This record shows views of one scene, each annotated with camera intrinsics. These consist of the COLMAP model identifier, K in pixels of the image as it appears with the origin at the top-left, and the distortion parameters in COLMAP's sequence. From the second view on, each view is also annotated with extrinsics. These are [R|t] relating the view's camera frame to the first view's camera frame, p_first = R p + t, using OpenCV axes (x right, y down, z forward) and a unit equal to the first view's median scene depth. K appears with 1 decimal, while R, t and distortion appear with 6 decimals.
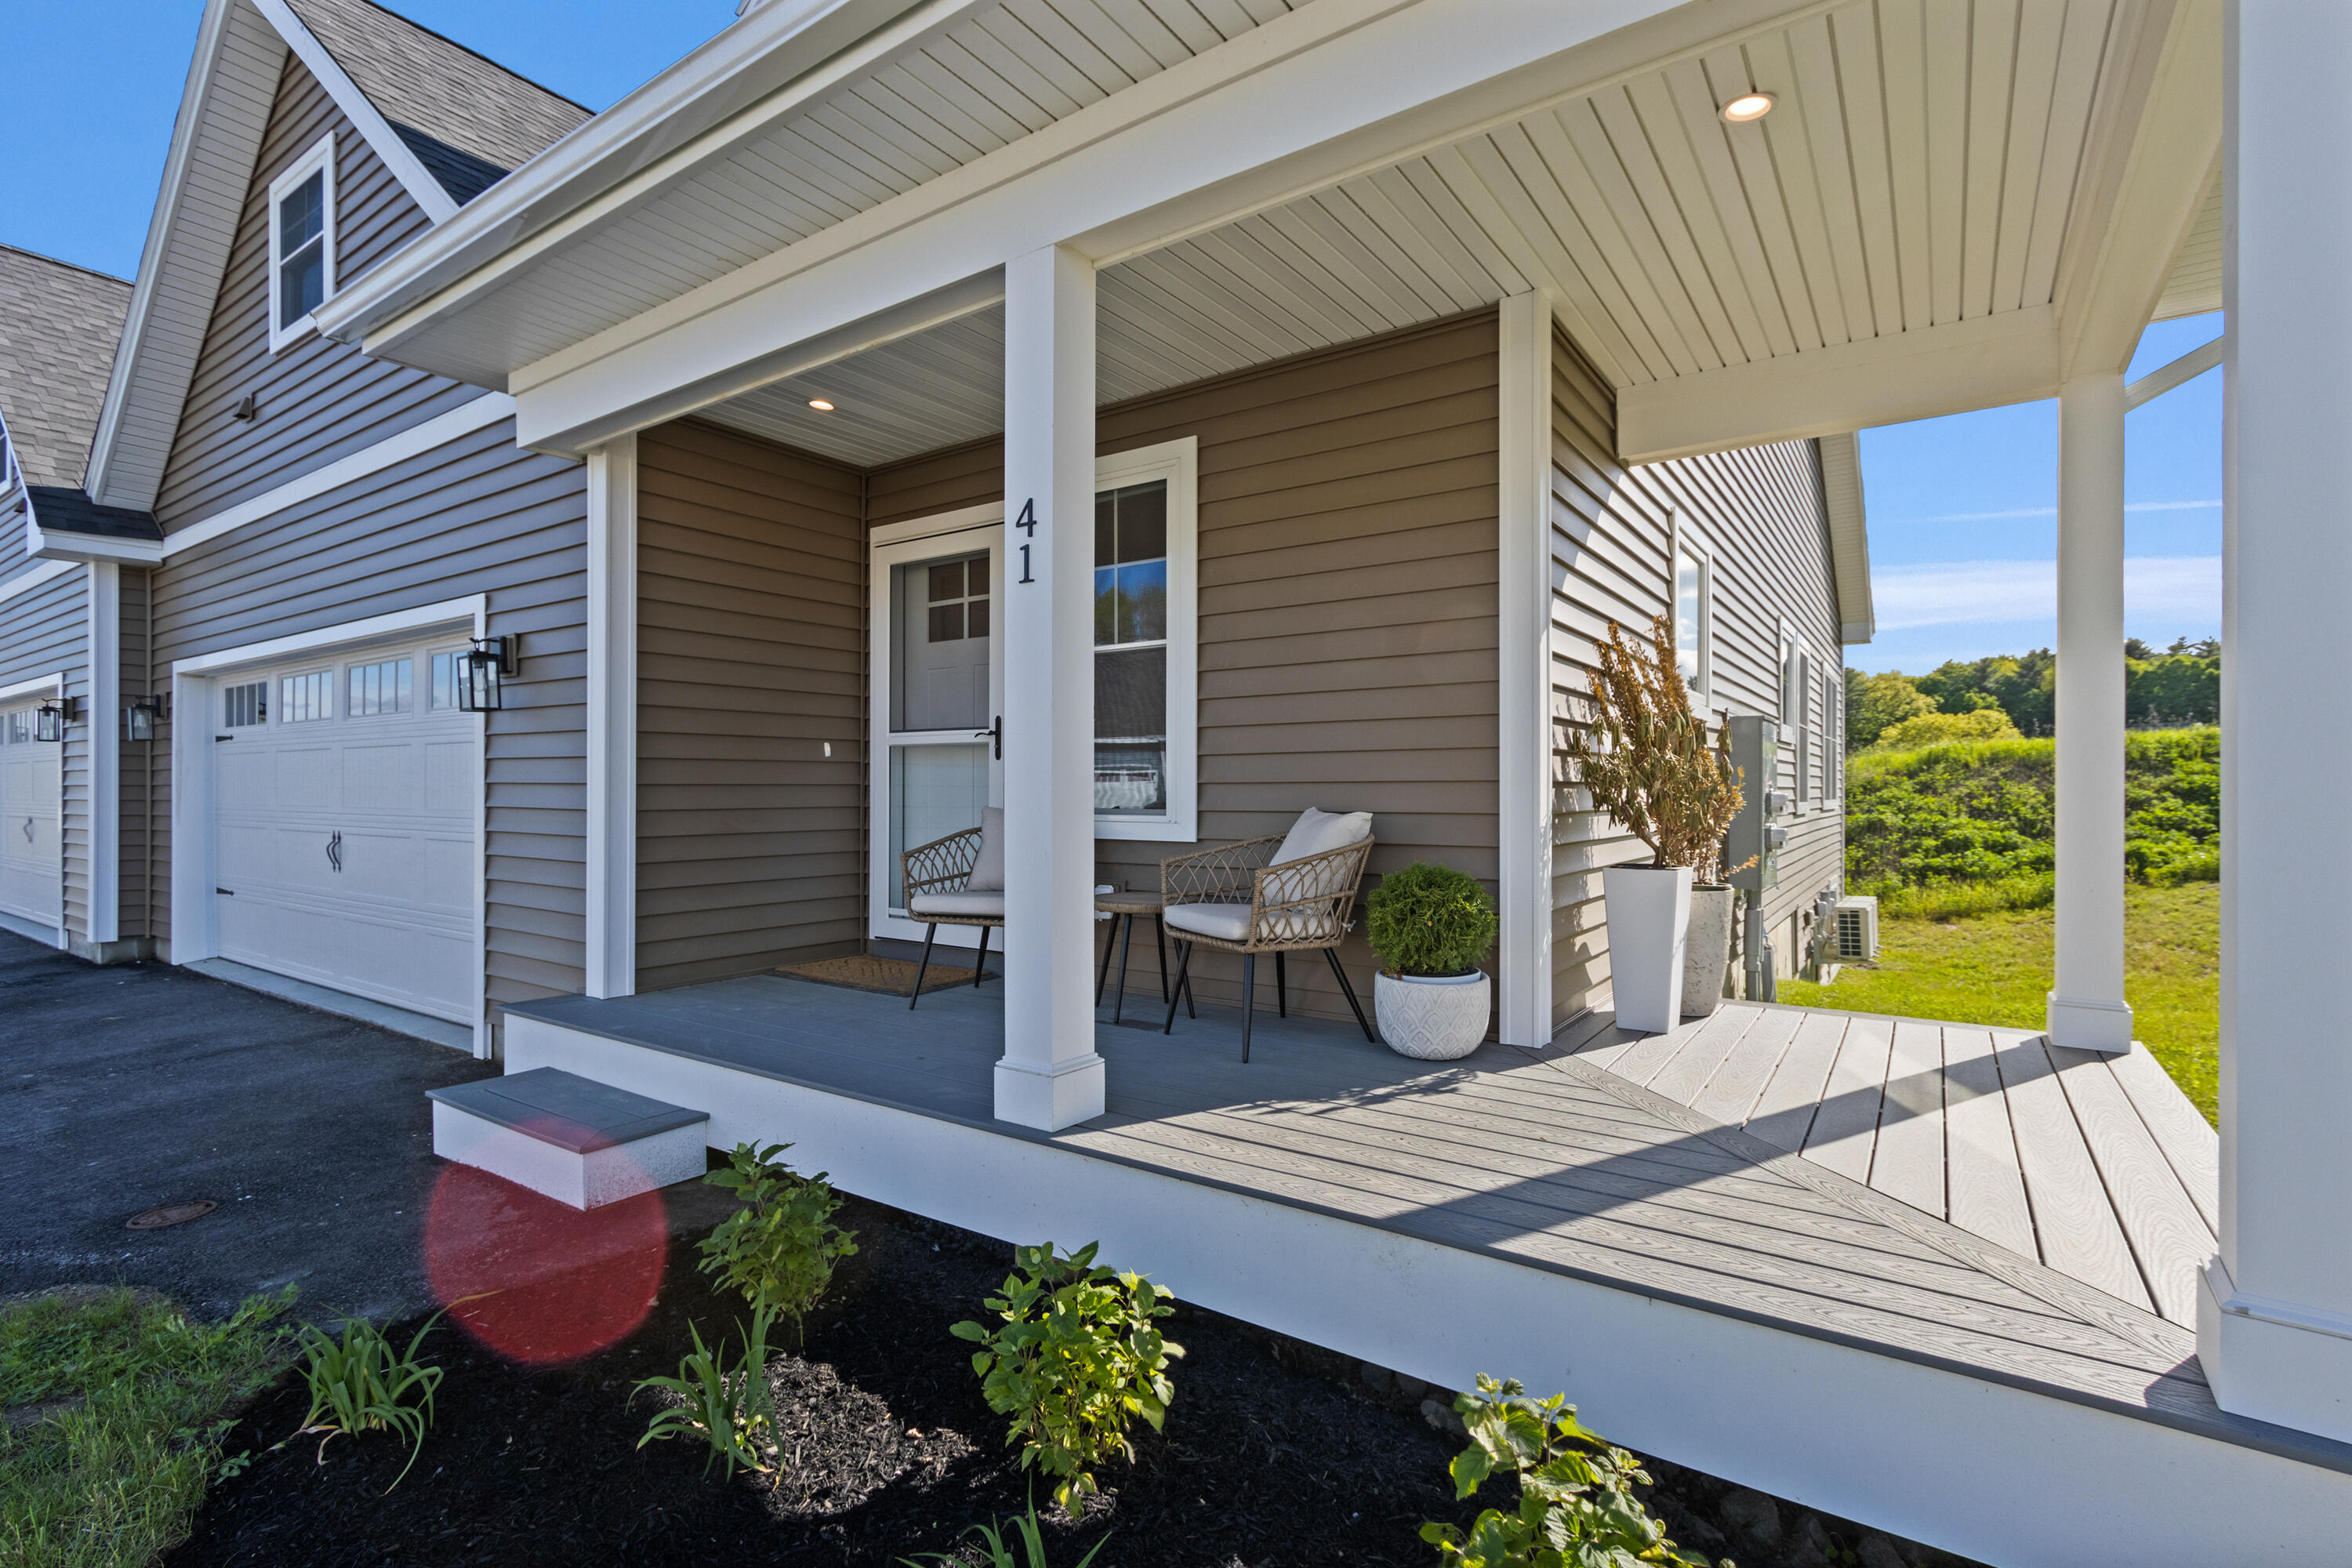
lens RADIAL K [[1097.0, 0, 1177.6], [0, 1097.0, 791.9], [0, 0, 1]] dist [0.005477, -0.001341]
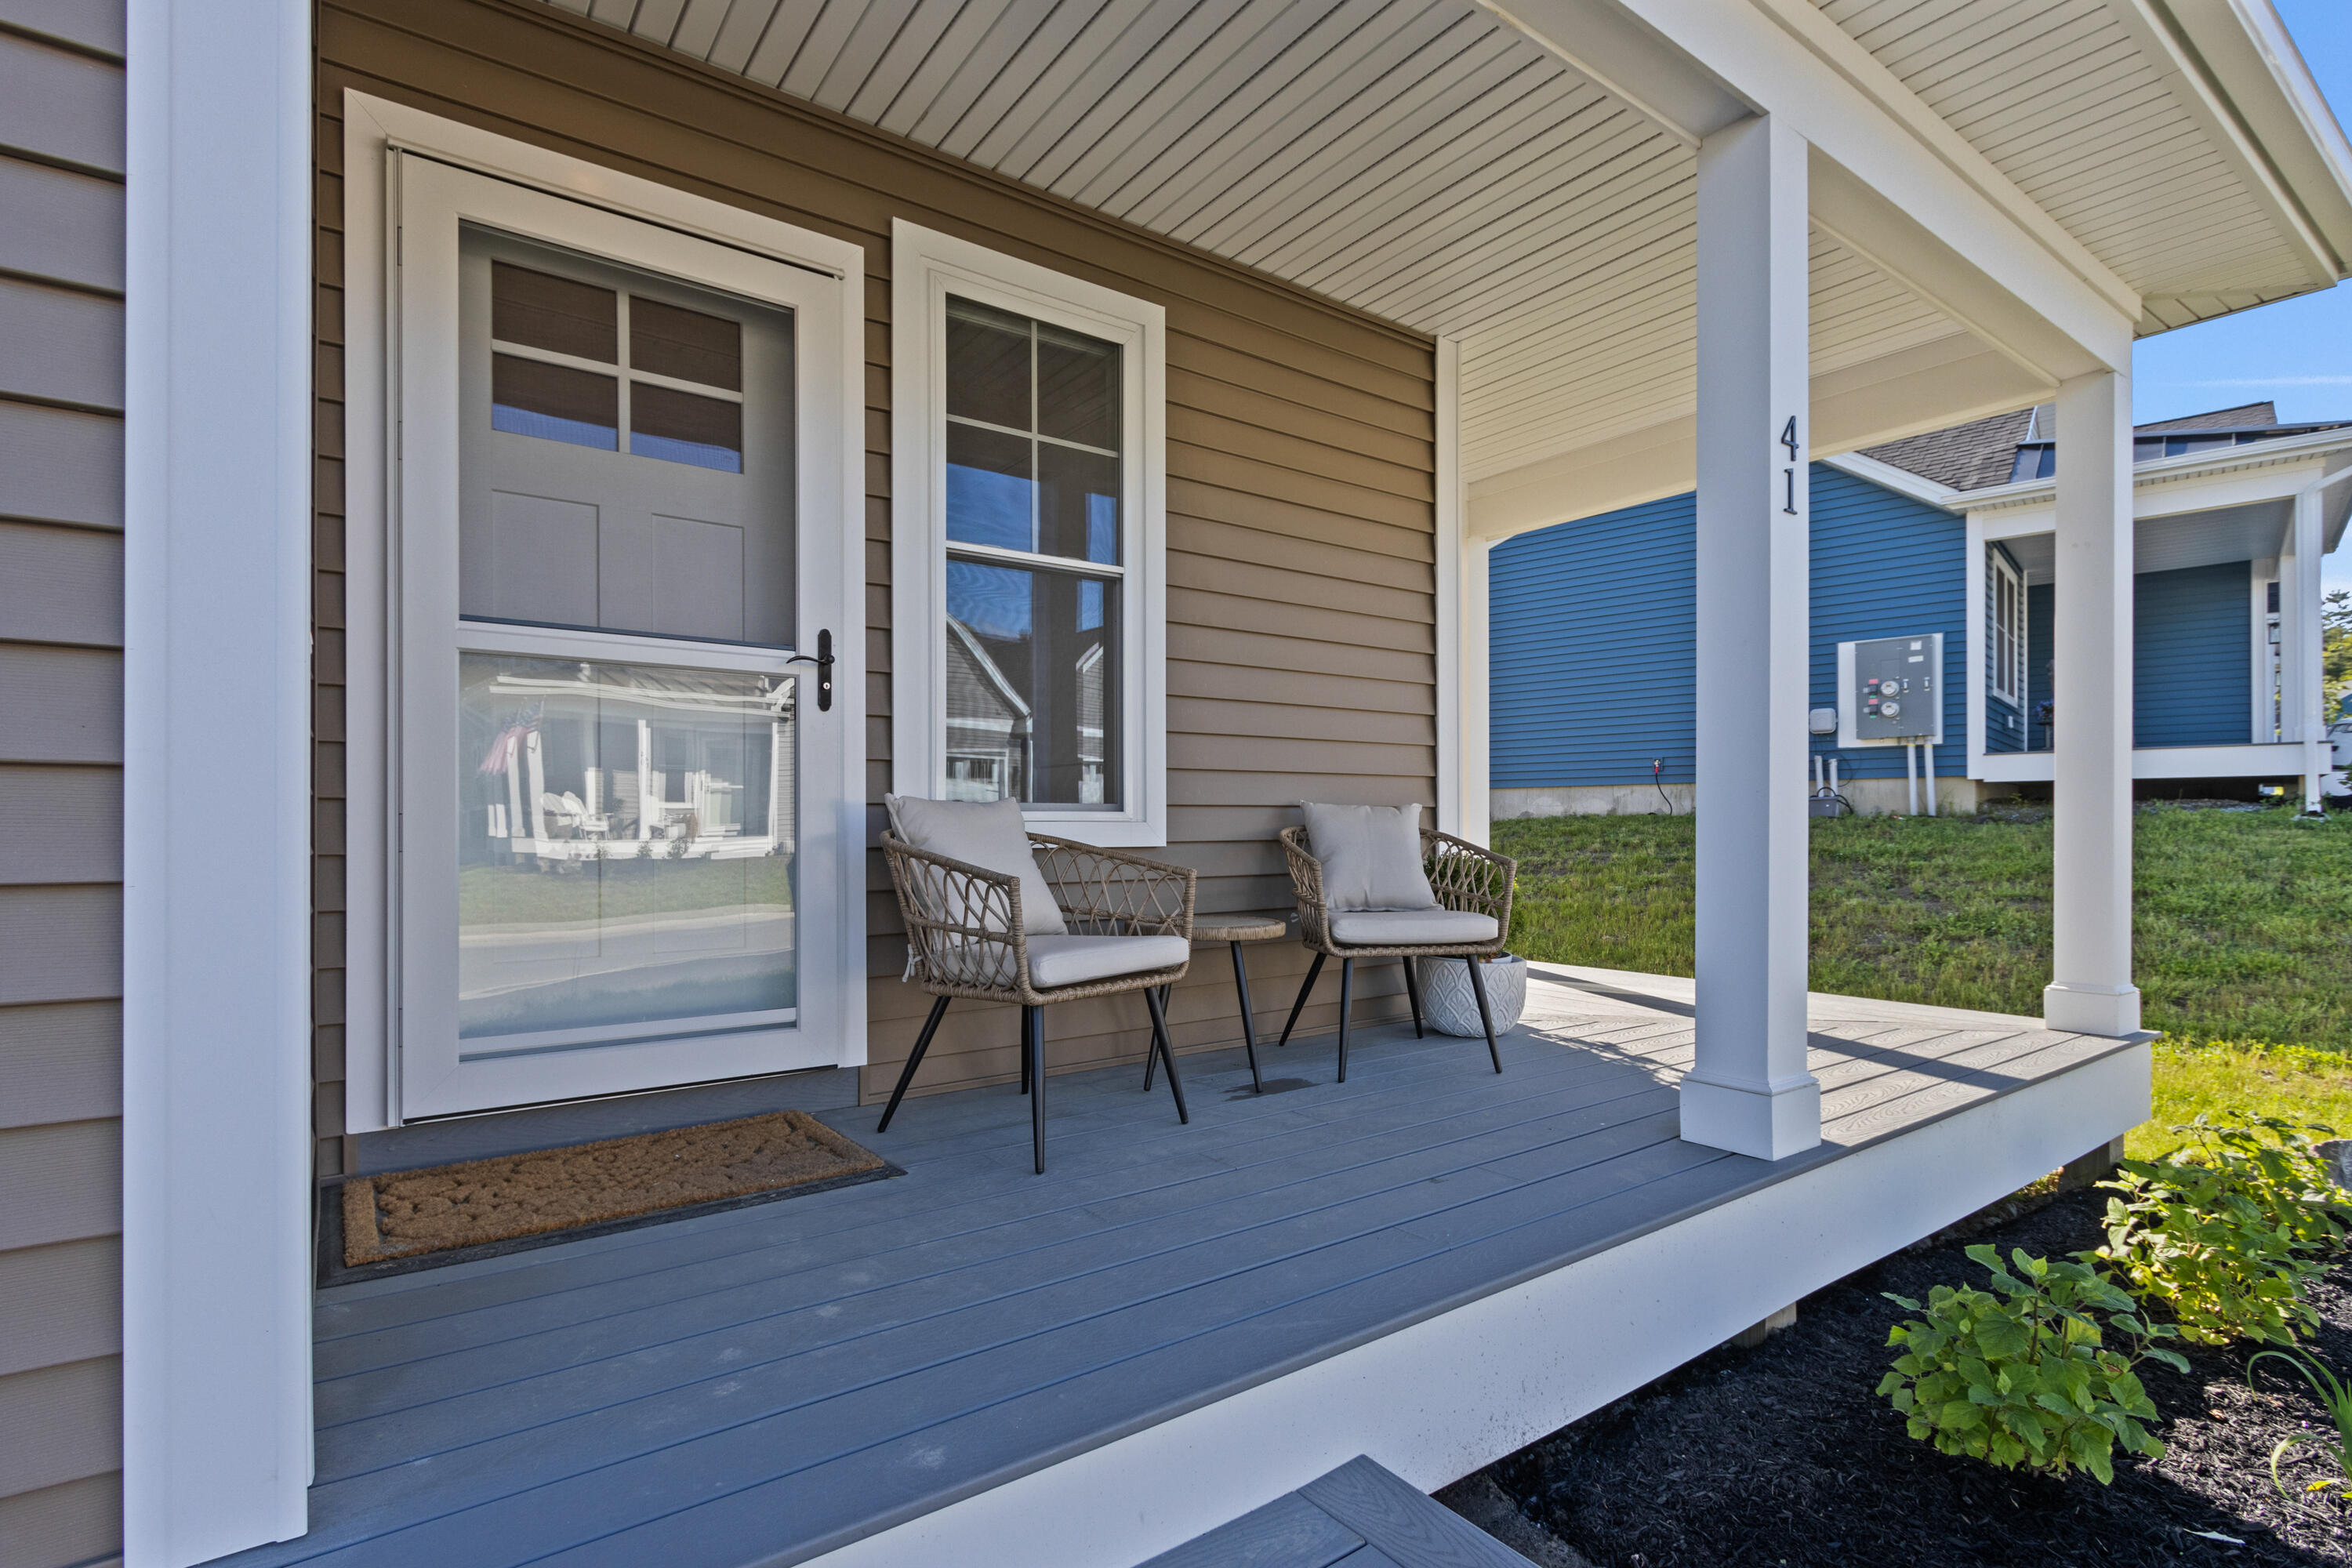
lens RADIAL K [[1097.0, 0, 1177.4], [0, 1097.0, 823.4], [0, 0, 1]] dist [0.005477, -0.001341]
pose [[0.322810, -0.005057, 0.946450, -0.382541], [0.002857, 0.999986, 0.004368, 0.015554], [-0.946460, 0.001294, 0.322820, 0.408979]]
